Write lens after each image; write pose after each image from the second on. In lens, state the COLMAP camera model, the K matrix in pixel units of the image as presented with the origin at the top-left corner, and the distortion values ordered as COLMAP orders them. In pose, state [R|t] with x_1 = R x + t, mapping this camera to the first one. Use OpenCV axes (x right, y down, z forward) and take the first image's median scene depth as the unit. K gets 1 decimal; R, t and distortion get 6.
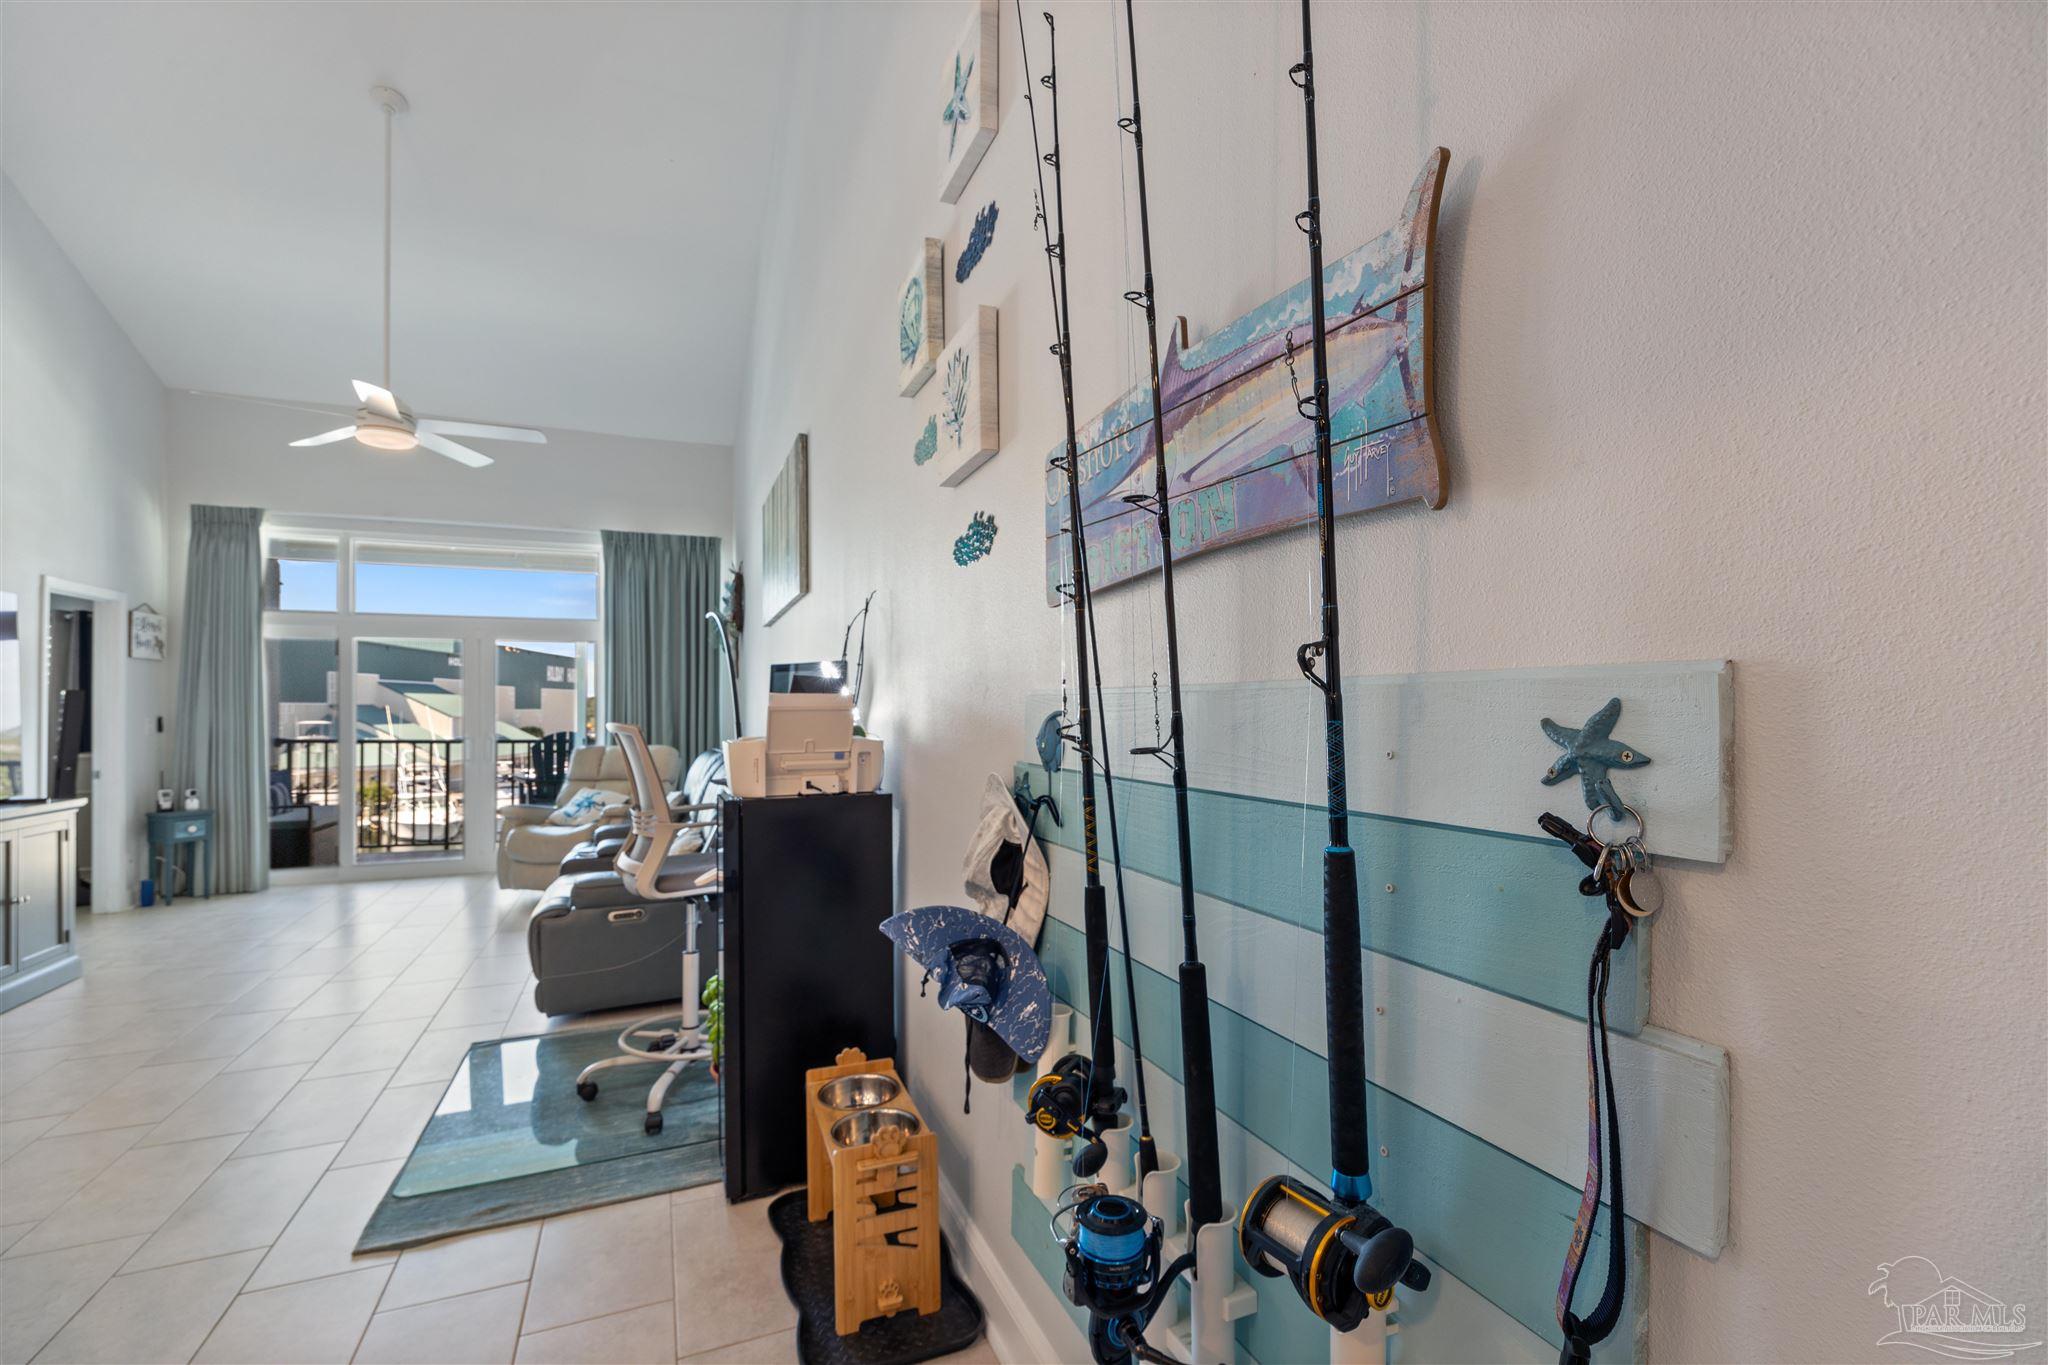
lens RADIAL K [[898.0, 0, 1059.5], [0, 898.0, 705.5], [0, 0, 1]] dist [-0.022161, 0.000031]
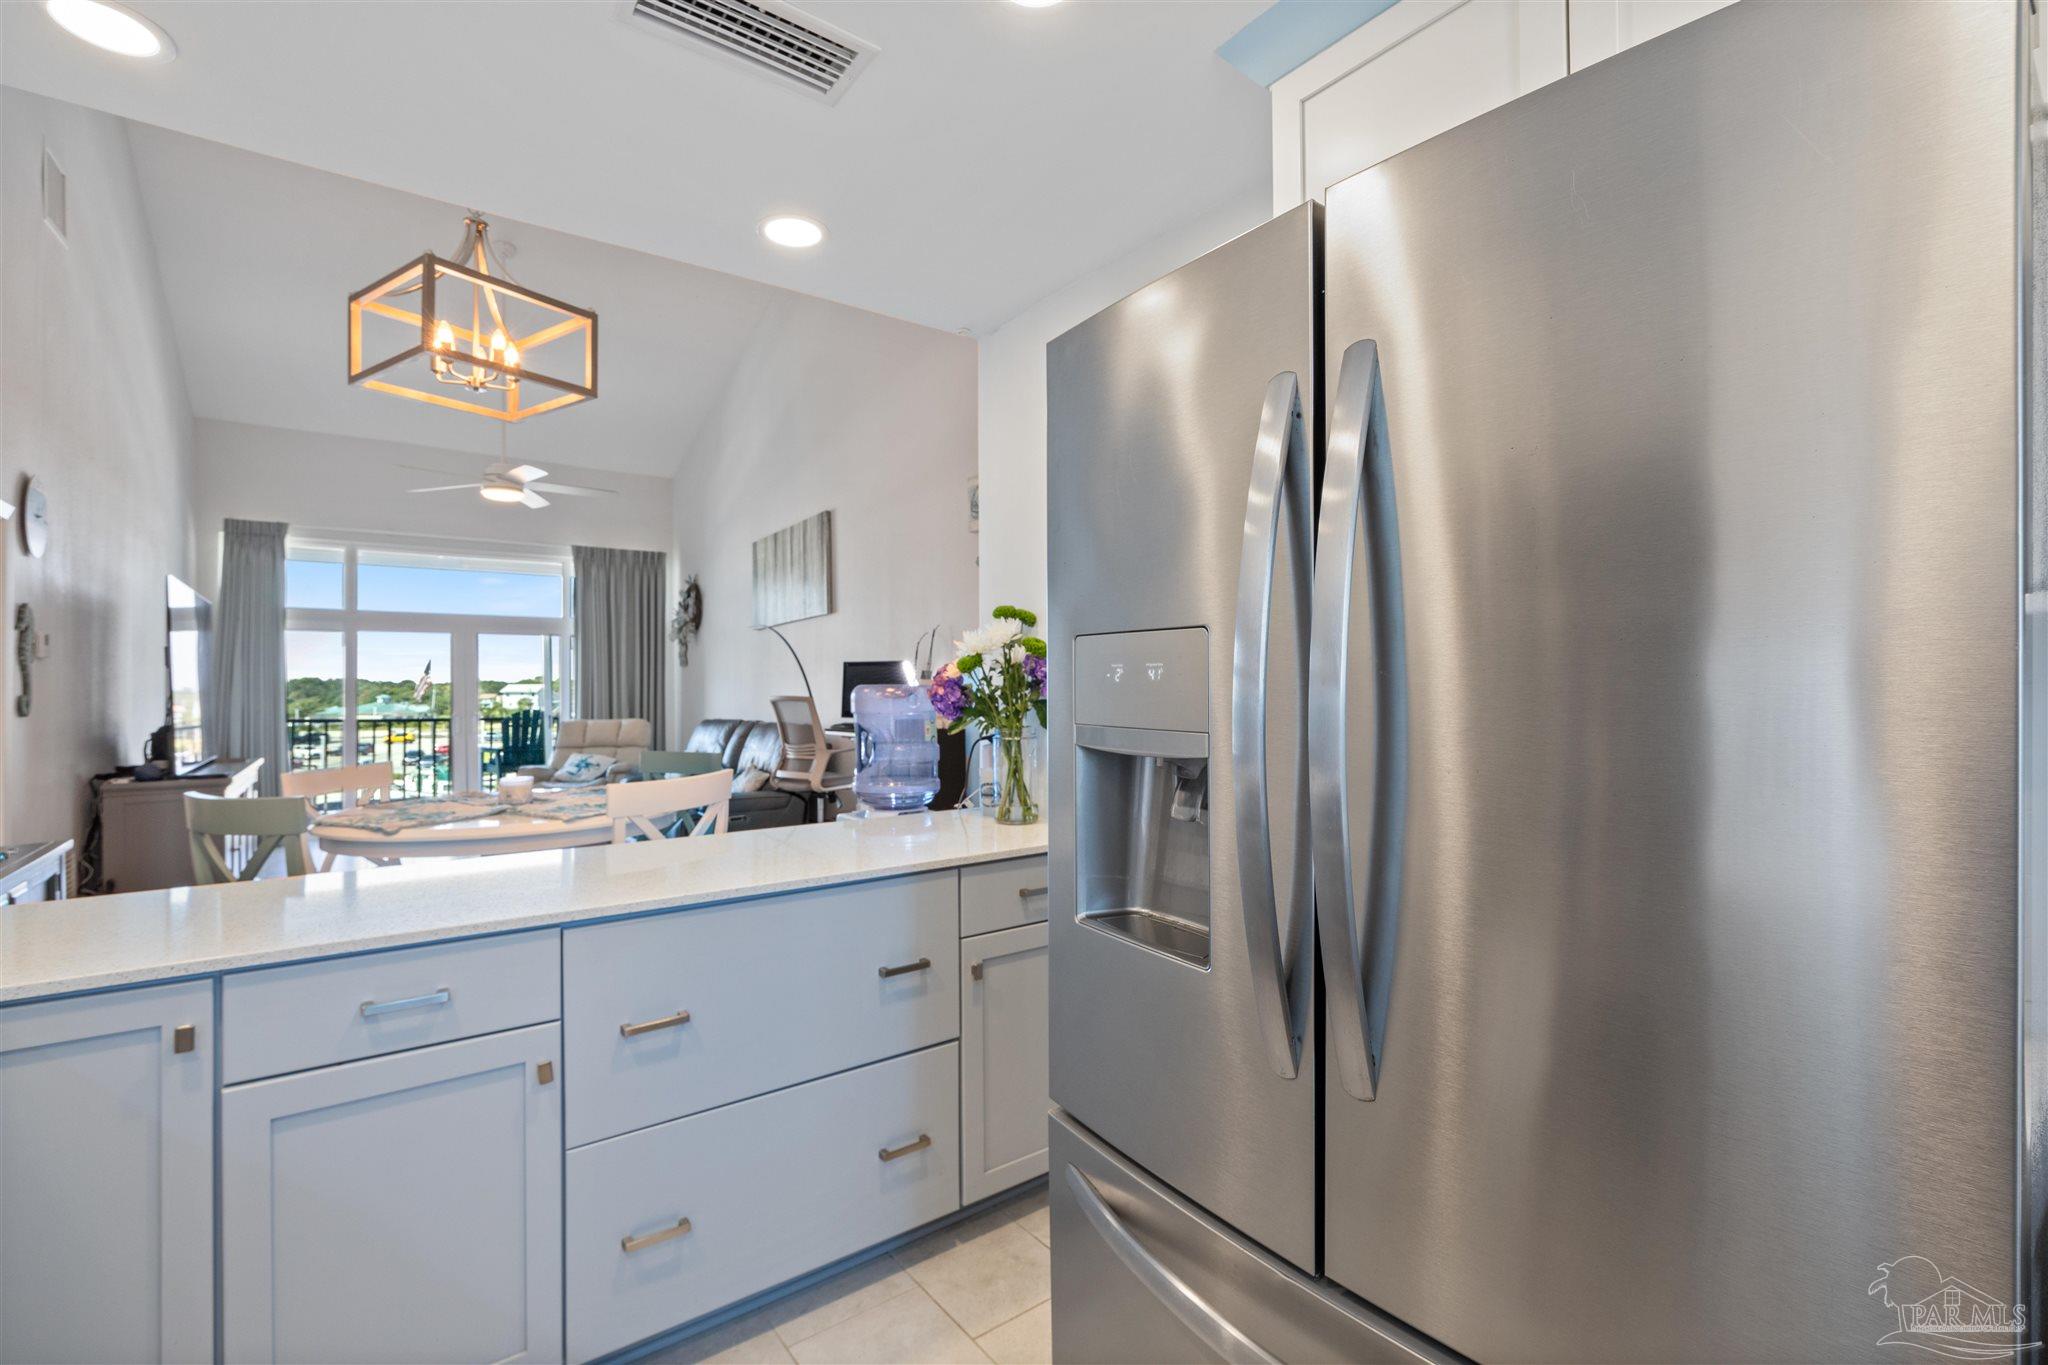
lens RADIAL K [[907.7, 0, 1024.0], [0, 907.7, 682.5], [0, 0, 1]] dist [-0.001507, -0.000383]
pose [[0.977260, -0.001997, 0.212037, -0.200635], [0.003434, 0.999974, -0.006408, 0.003170], [-0.212019, 0.006990, 0.977241, -0.419366]]
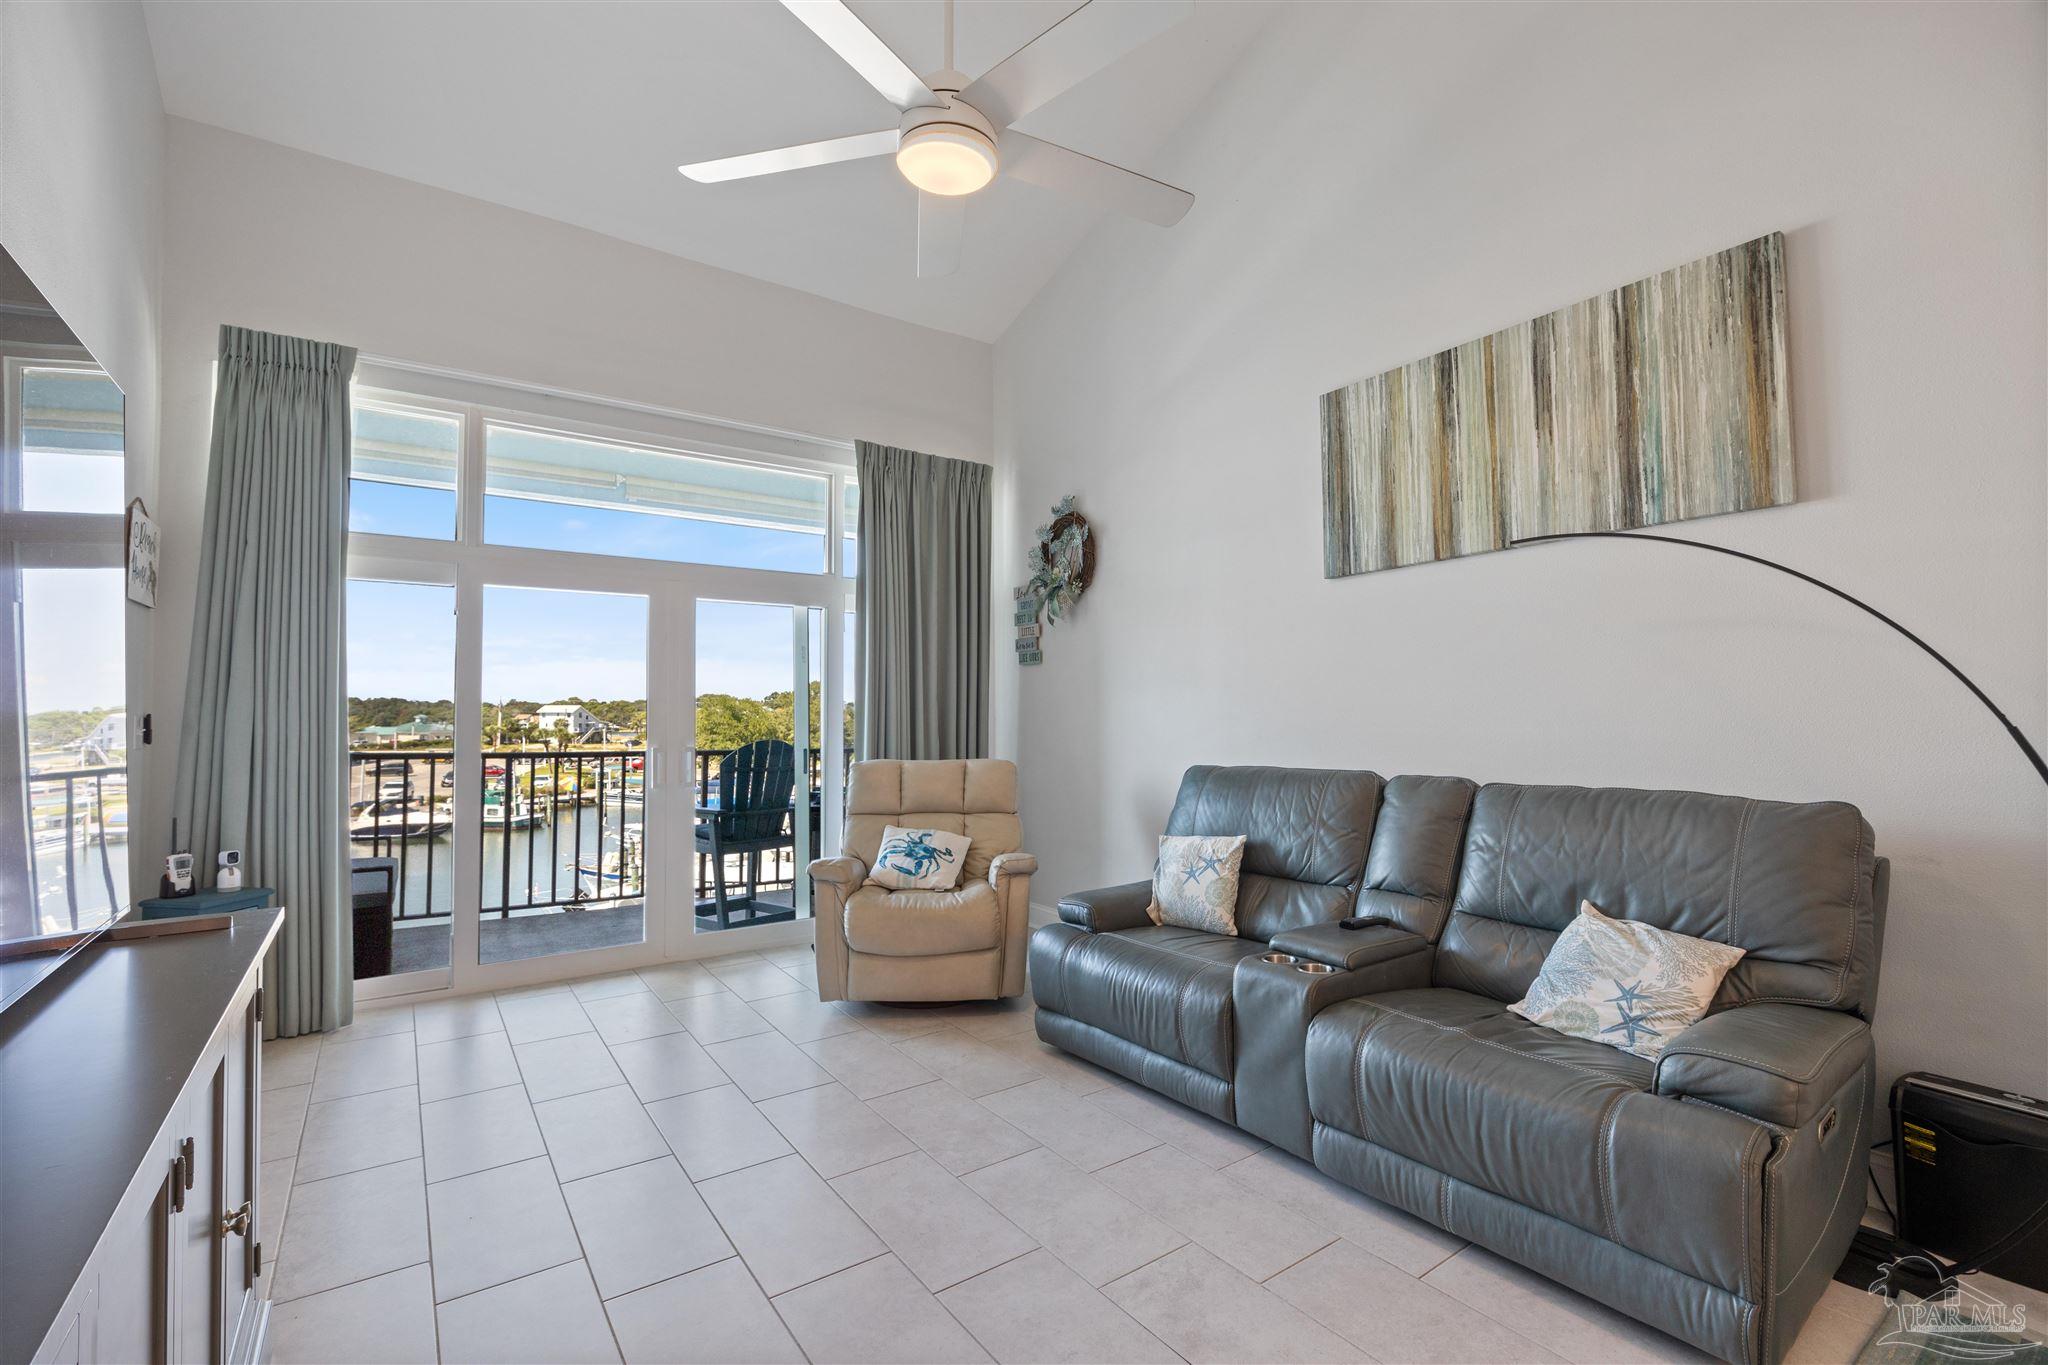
lens RADIAL K [[898.8, 0, 1024.0], [0, 898.8, 682.5], [0, 0, 1]] dist [0.000778, -0.000058]
pose [[0.981918, 0.009983, 0.189043, -0.610480], [-0.003684, 0.999427, -0.033645, 0.010698], [-0.189270, 0.032340, 0.981392, 0.368629]]
